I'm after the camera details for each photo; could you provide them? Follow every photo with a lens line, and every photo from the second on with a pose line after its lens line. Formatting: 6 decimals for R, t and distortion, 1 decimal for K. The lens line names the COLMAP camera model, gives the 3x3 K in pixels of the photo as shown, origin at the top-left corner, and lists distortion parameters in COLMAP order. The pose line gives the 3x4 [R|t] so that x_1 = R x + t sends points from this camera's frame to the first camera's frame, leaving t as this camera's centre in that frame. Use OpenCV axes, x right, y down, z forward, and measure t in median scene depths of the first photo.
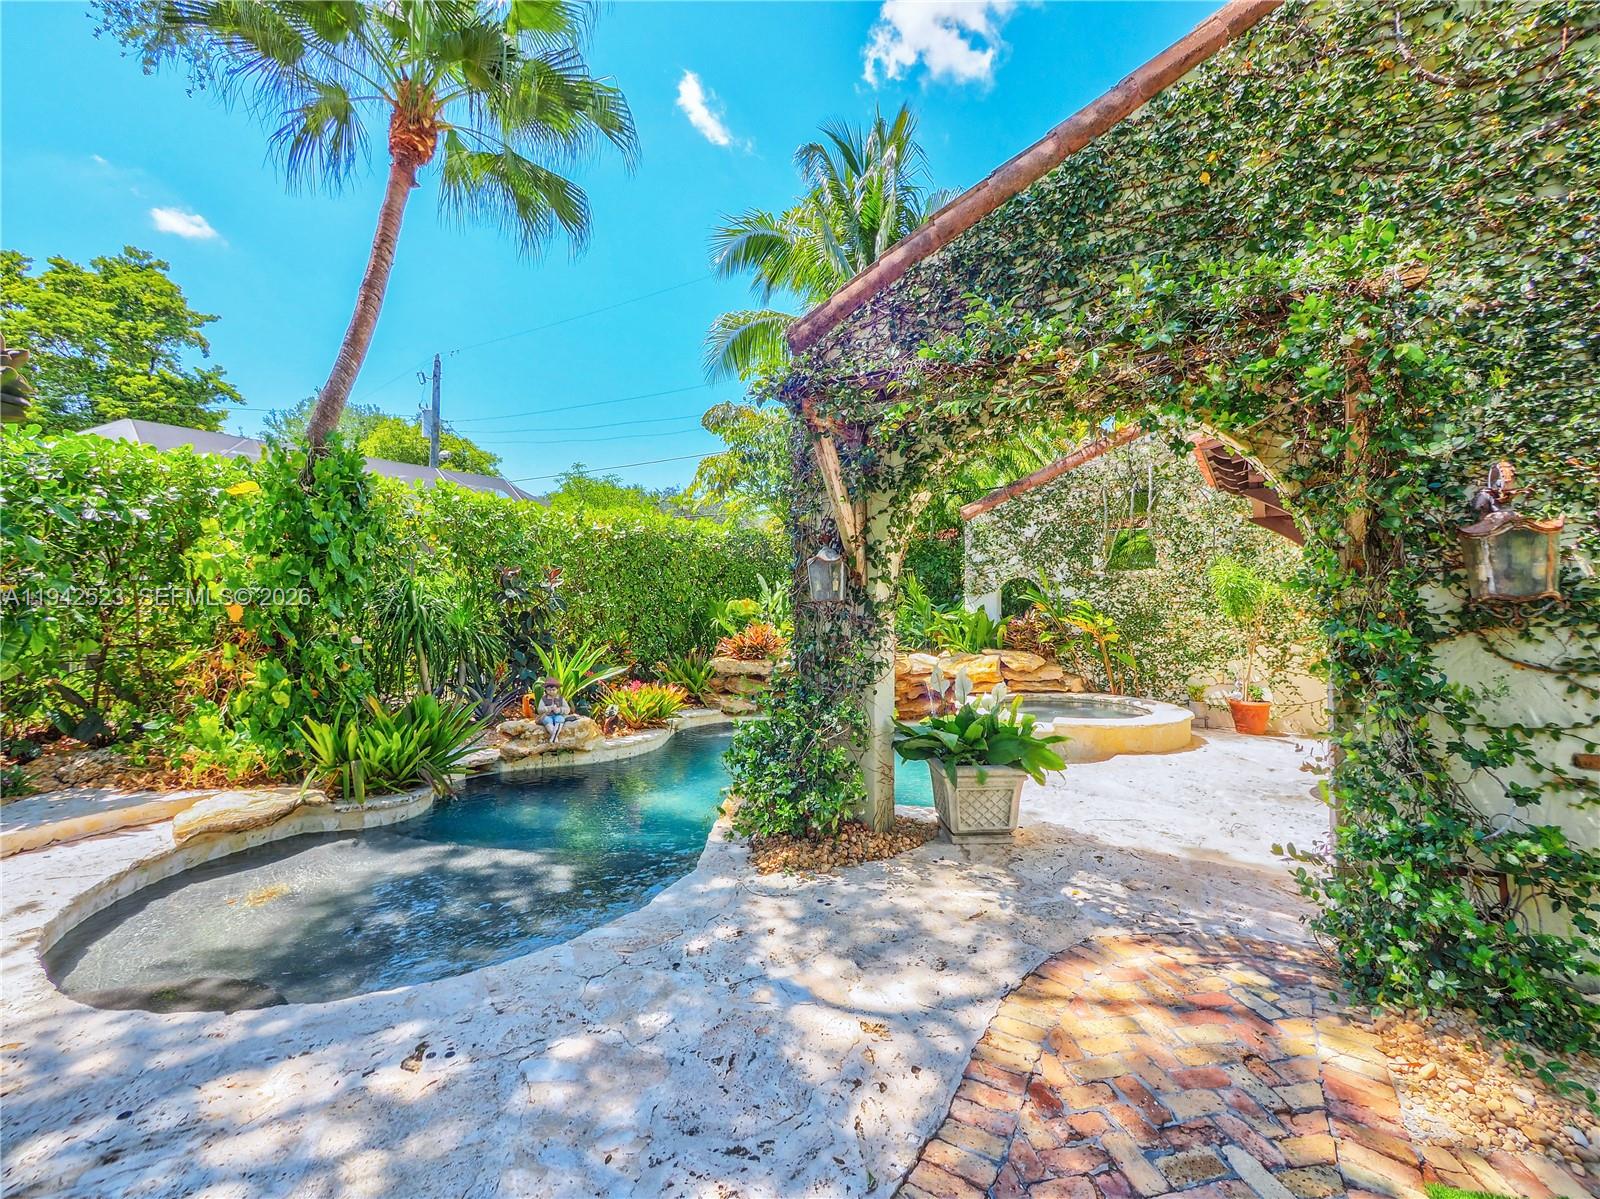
lens RADIAL K [[672.4, 0, 807.6], [0, 672.4, 584.4], [0, 0, 1]] dist [-0.003755, 0.000038]
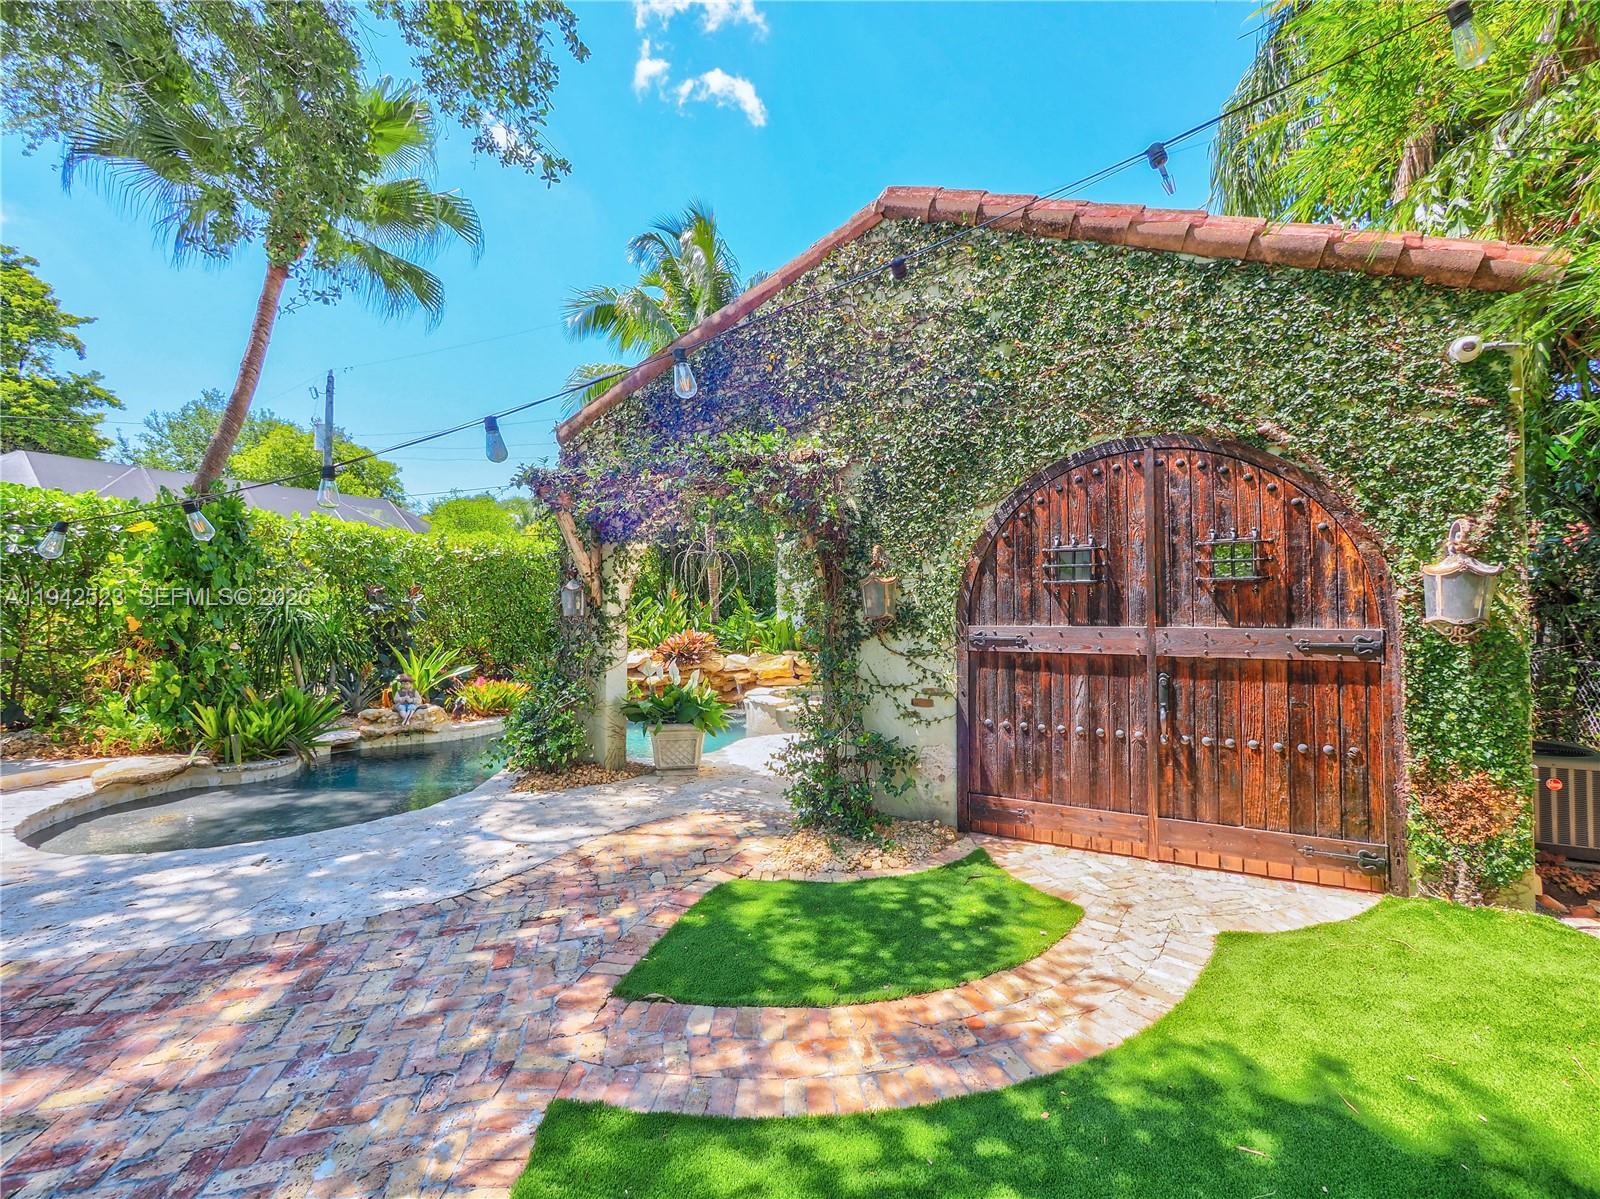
lens RADIAL K [[671.5, 0, 805.0], [0, 671.5, 592.6], [0, 0, 1]] dist [-0.001403, -0.000660]
pose [[0.995067, 0.001920, 0.099182, 0.221588], [-0.002244, 0.999992, 0.003162, -0.018820], [-0.099175, -0.003369, 0.995064, -0.301477]]
